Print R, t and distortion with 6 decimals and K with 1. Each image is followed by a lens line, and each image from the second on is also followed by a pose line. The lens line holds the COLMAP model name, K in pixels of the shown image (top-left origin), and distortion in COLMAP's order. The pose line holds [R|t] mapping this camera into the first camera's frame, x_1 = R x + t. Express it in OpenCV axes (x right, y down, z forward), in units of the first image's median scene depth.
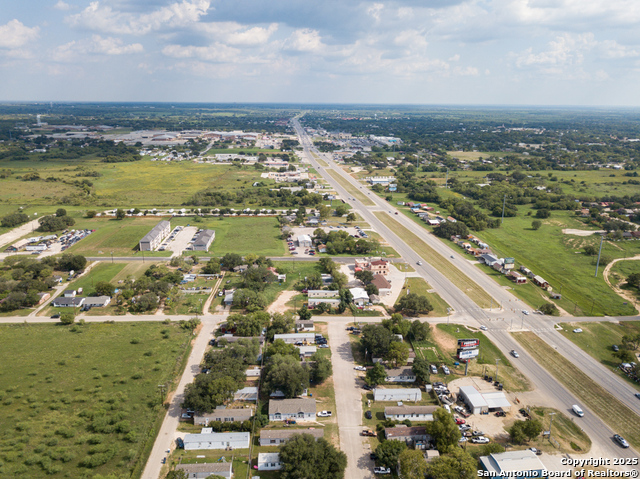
lens RADIAL K [[493.3, 0, 321.7], [0, 493.3, 238.4], [0, 0, 1]] dist [0.002958, -0.005604]
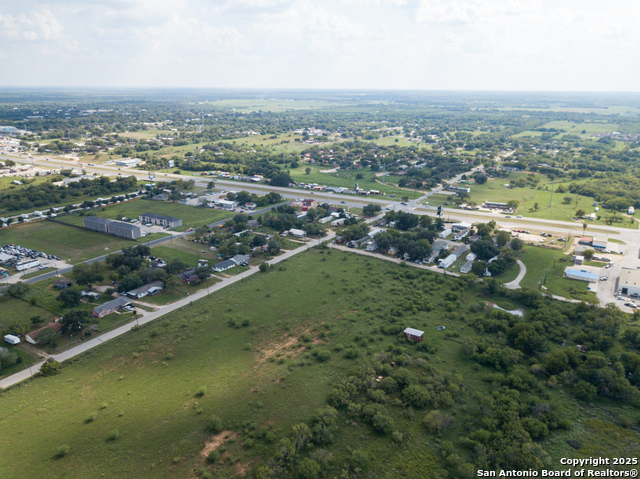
lens RADIAL K [[493.3, 0, 321.7], [0, 493.3, 238.4], [0, 0, 1]] dist [0.002958, -0.005604]
pose [[0.590149, -0.244028, 0.769529, -0.950042], [0.215681, 0.966230, 0.141000, -0.037551], [-0.777950, 0.082761, 0.622852, 0.057382]]
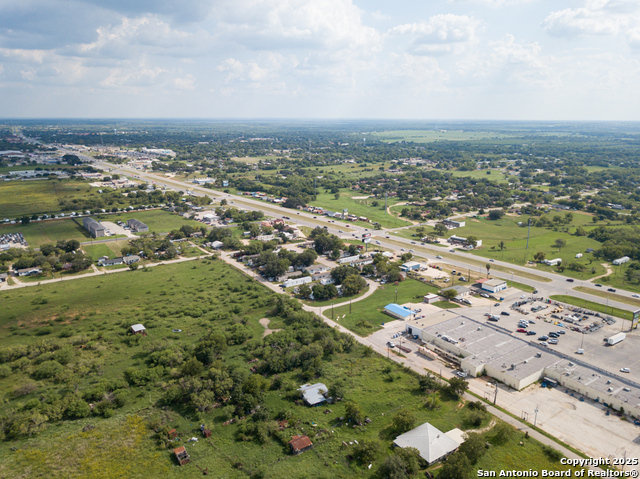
lens RADIAL K [[491.9, 0, 321.6], [0, 491.9, 238.5], [0, 0, 1]] dist [0.009378, -0.008240]
pose [[0.850520, -0.133407, 0.508741, -0.534556], [0.145935, 0.989174, 0.015414, 0.095739], [-0.505290, 0.061133, 0.860781, -0.398418]]
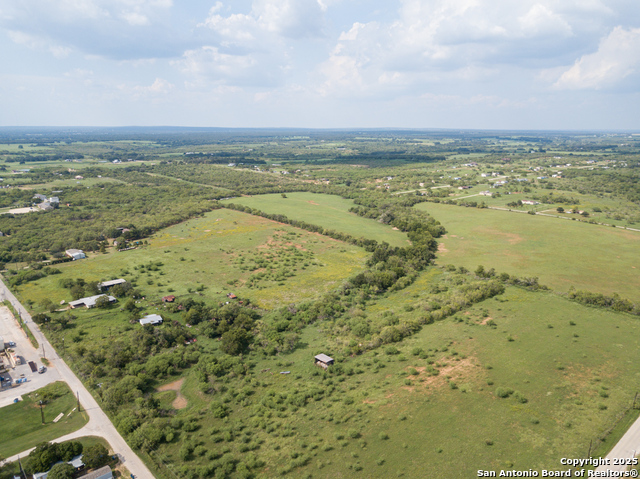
lens RADIAL K [[493.3, 0, 321.7], [0, 493.3, 238.4], [0, 0, 1]] dist [0.002958, -0.005604]
pose [[-0.780664, 0.122009, -0.612925, -0.022907], [-0.183152, 0.893029, 0.411042, -0.217423], [0.597510, 0.433144, -0.674809, 0.750976]]
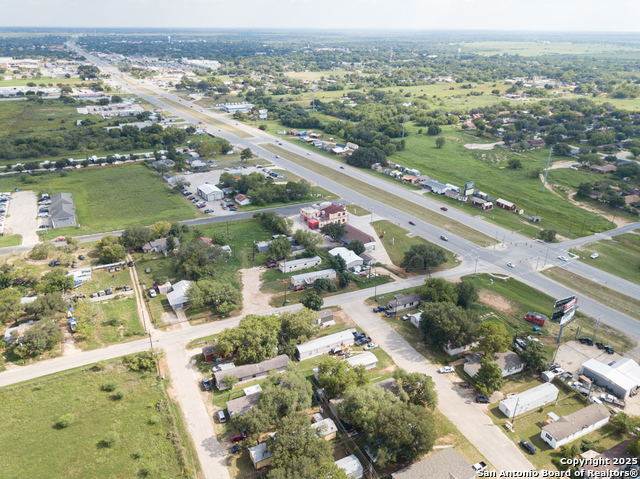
lens RADIAL K [[493.3, 0, 321.7], [0, 493.3, 238.4], [0, 0, 1]] dist [0.002958, -0.005604]
pose [[0.916220, -0.161716, 0.366591, -0.181686], [0.109744, 0.981229, 0.158573, -0.028458], [-0.385353, -0.105056, 0.916769, 0.265048]]
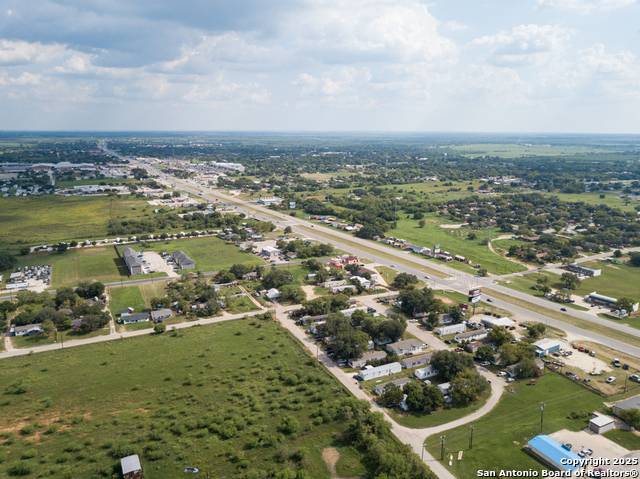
lens RADIAL K [[493.3, 0, 321.7], [0, 493.3, 238.4], [0, 0, 1]] dist [0.002958, -0.005604]
pose [[0.916975, -0.092540, 0.388063, -0.407229], [0.112044, 0.993312, -0.027884, 0.022567], [-0.382887, 0.069049, 0.921211, -0.128516]]
